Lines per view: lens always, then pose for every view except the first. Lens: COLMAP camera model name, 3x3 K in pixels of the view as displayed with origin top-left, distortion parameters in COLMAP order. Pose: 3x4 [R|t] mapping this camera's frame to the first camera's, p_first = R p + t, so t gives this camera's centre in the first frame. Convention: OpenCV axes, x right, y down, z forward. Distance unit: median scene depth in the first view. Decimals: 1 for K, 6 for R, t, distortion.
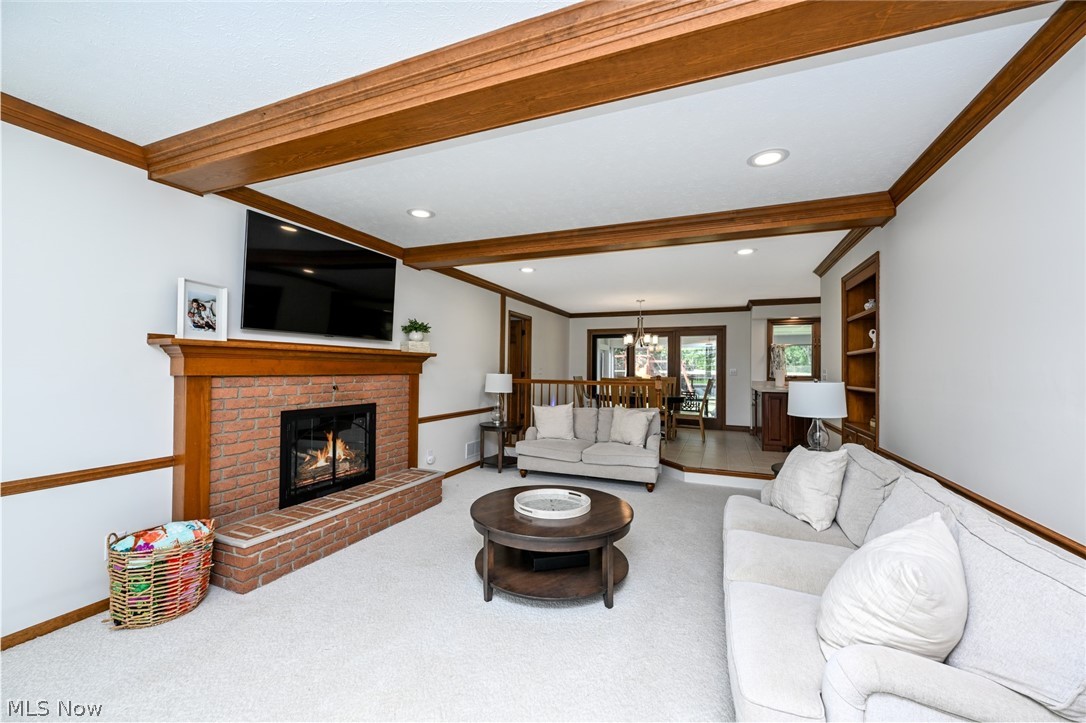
lens RADIAL K [[432.8, 0, 542.8], [0, 432.8, 364.1], [0, 0, 1]] dist [-0.001282, 0.000871]
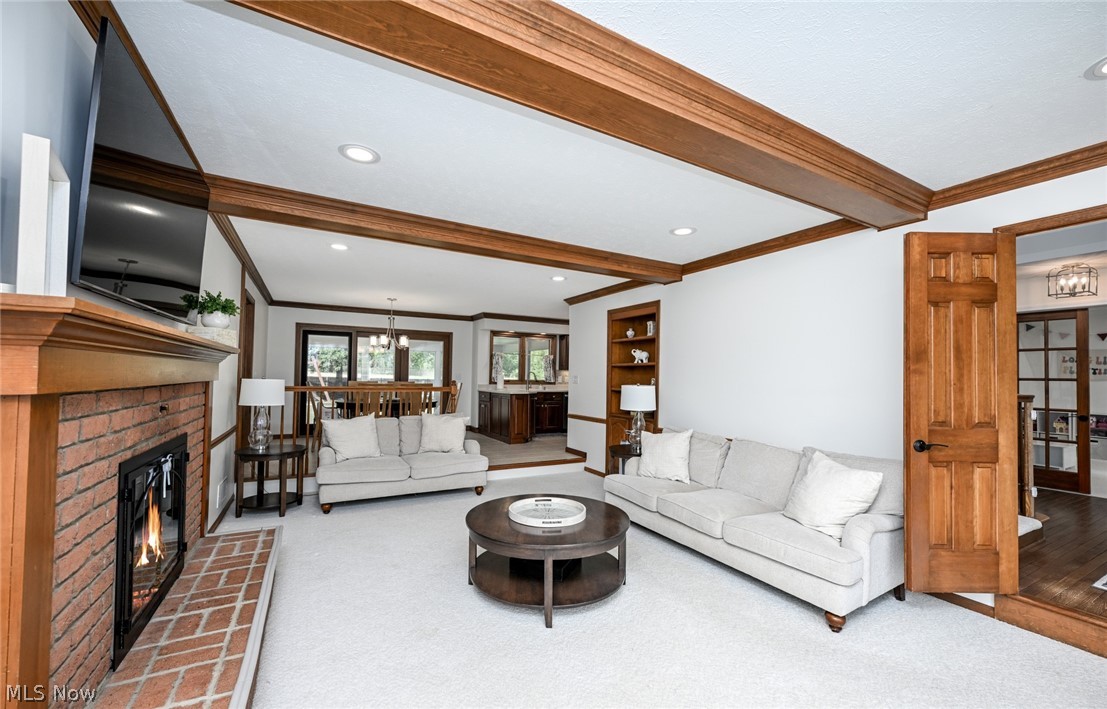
lens RADIAL K [[441.9, 0, 557.7], [0, 441.9, 370.0], [0, 0, 1]] dist [0.001392, 0.000233]
pose [[0.618067, 0.014179, 0.785998, -0.552723], [-0.021354, 0.999771, -0.001244, -0.002858], [-0.785836, -0.016015, 0.618228, 0.257667]]
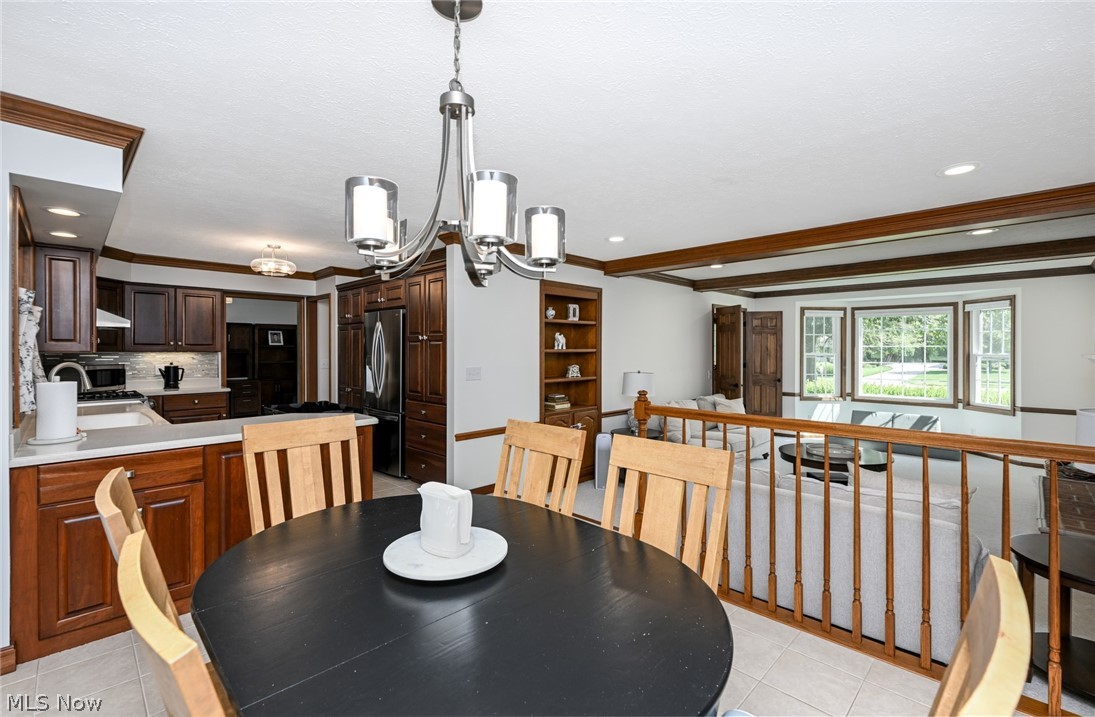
lens RADIAL K [[483.1, 0, 545.0], [0, 483.1, 353.4], [0, 0, 1]] dist [-0.000019, -0.000048]
pose [[-0.926204, -0.012545, 0.376814, 0.240709], [-0.014429, 0.999894, -0.002178, -0.015391], [-0.376746, -0.007454, -0.926286, 2.197184]]
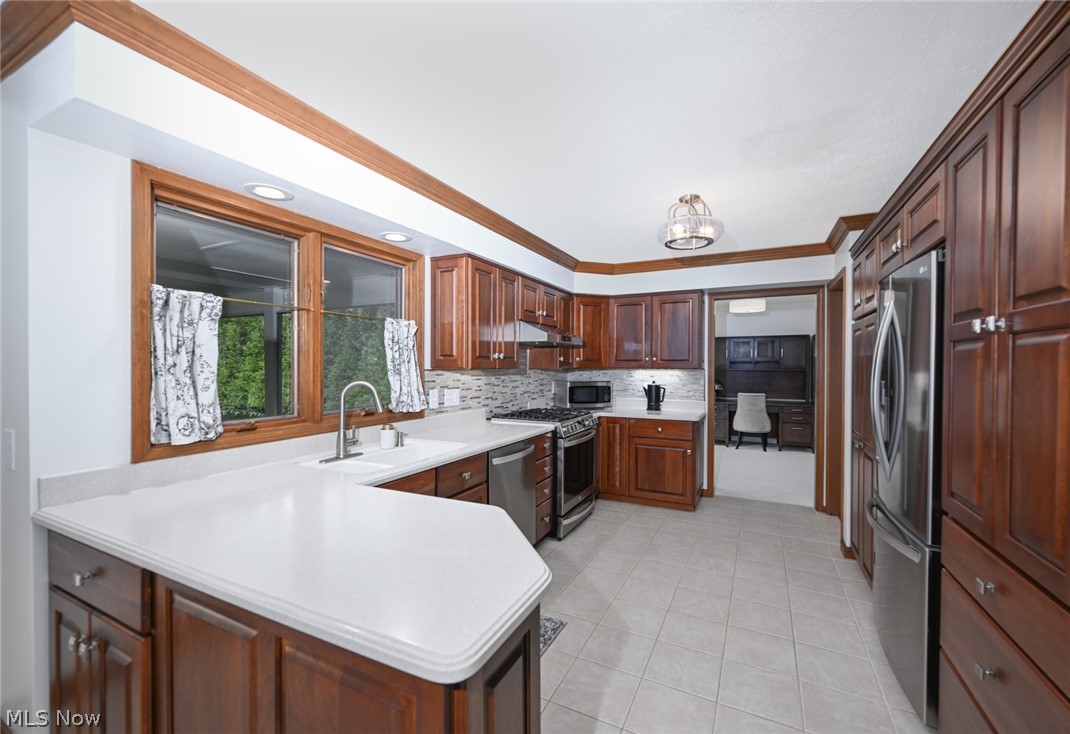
lens RADIAL K [[443.9, 0, 533.0], [0, 443.9, 368.8], [0, 0, 1]] dist [0.001182, 0.000030]
pose [[0.064747, -0.015486, 0.997782, 0.621632], [-0.017193, 0.999714, 0.016632, -0.021389], [-0.997754, -0.018231, 0.064463, 1.530855]]
